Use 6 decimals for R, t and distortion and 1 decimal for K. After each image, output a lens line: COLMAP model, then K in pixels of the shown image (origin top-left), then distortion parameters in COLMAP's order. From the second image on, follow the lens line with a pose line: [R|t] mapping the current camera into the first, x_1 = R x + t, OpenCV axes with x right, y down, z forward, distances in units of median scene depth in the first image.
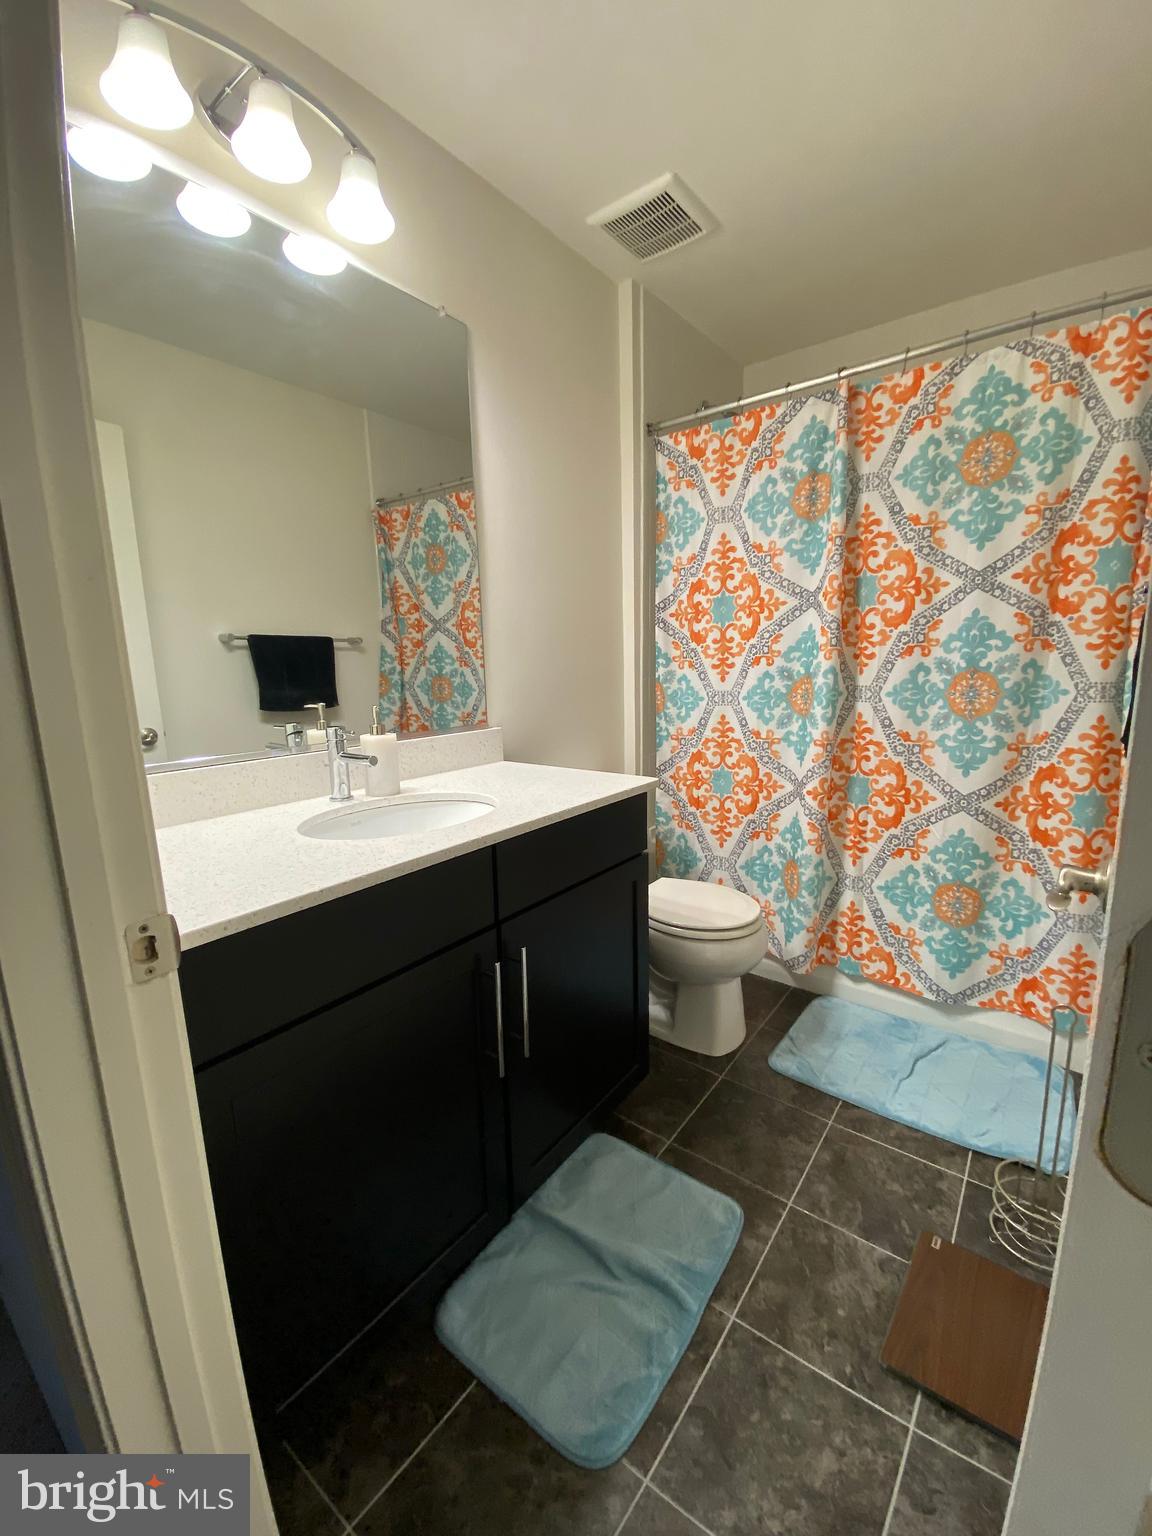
lens RADIAL K [[624.0, 0, 572.8], [0, 624.0, 767.2], [0, 0, 1]] dist [0.004093, -0.000362]
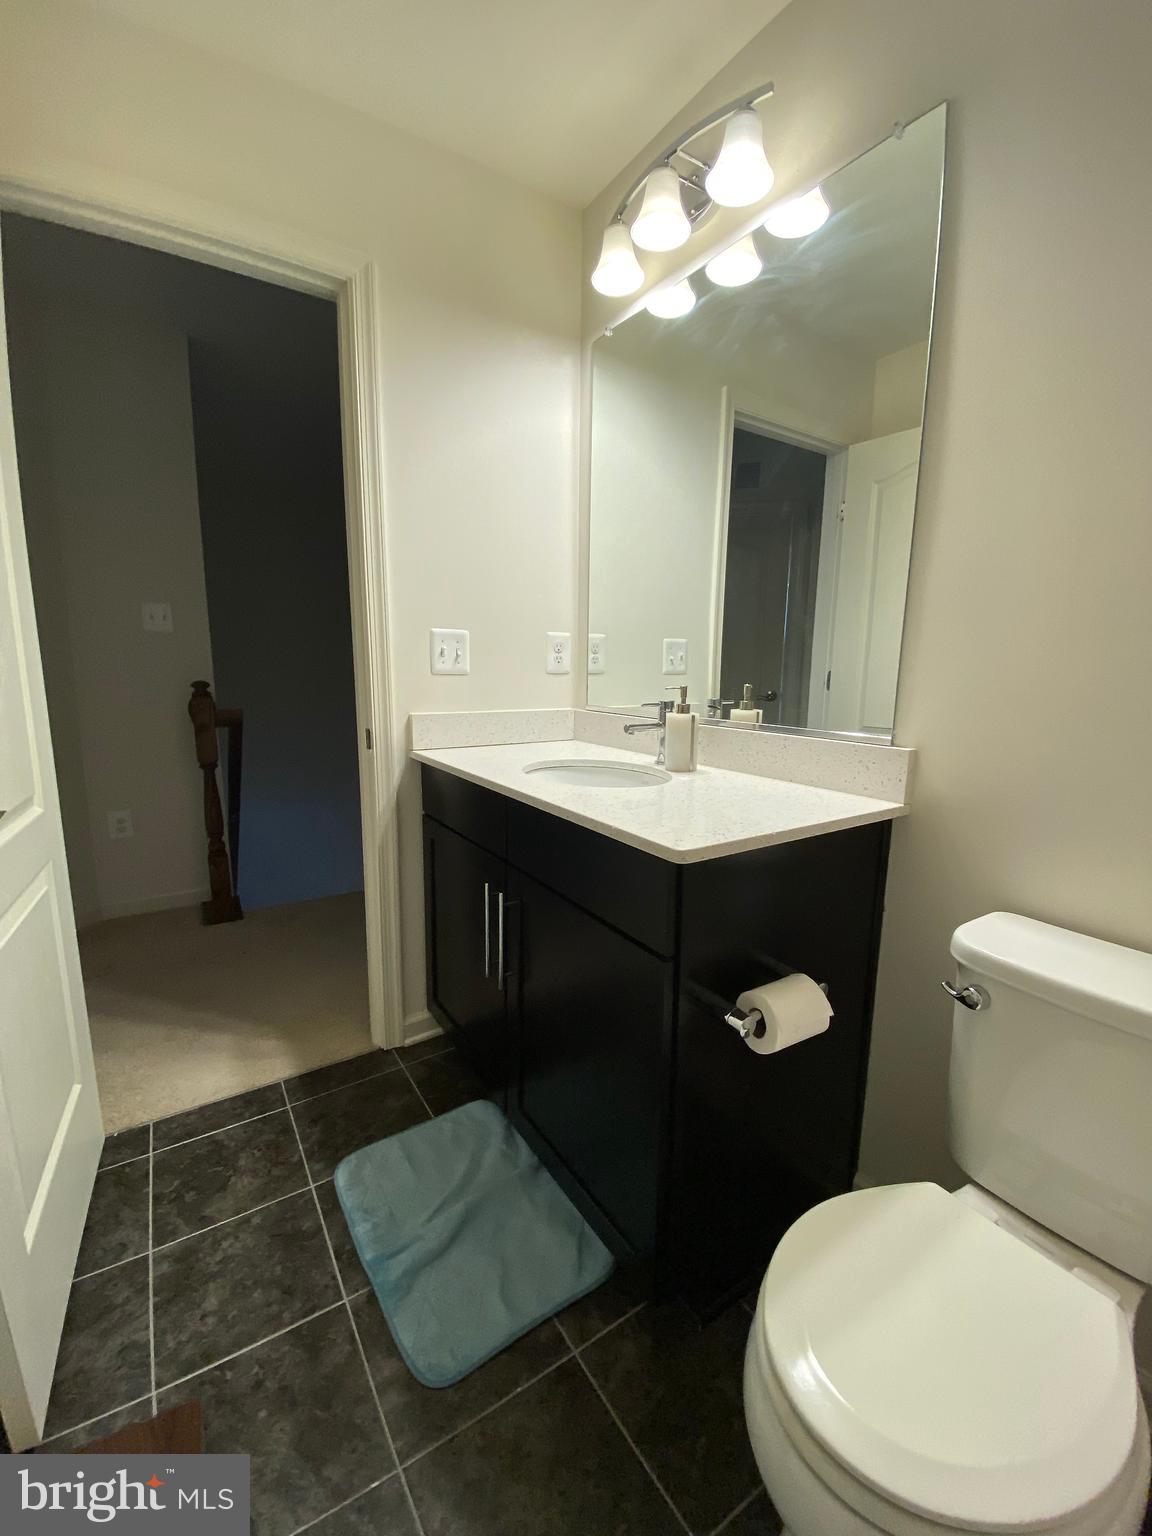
lens RADIAL K [[624.0, 0, 570.5], [0, 624.0, 766.5], [0, 0, 1]] dist [0.004093, -0.000362]
pose [[-0.303869, 0.194156, -0.932720, 0.811105], [-0.182362, 0.949058, 0.256969, -0.222558], [0.935098, 0.248178, -0.252983, 1.222932]]
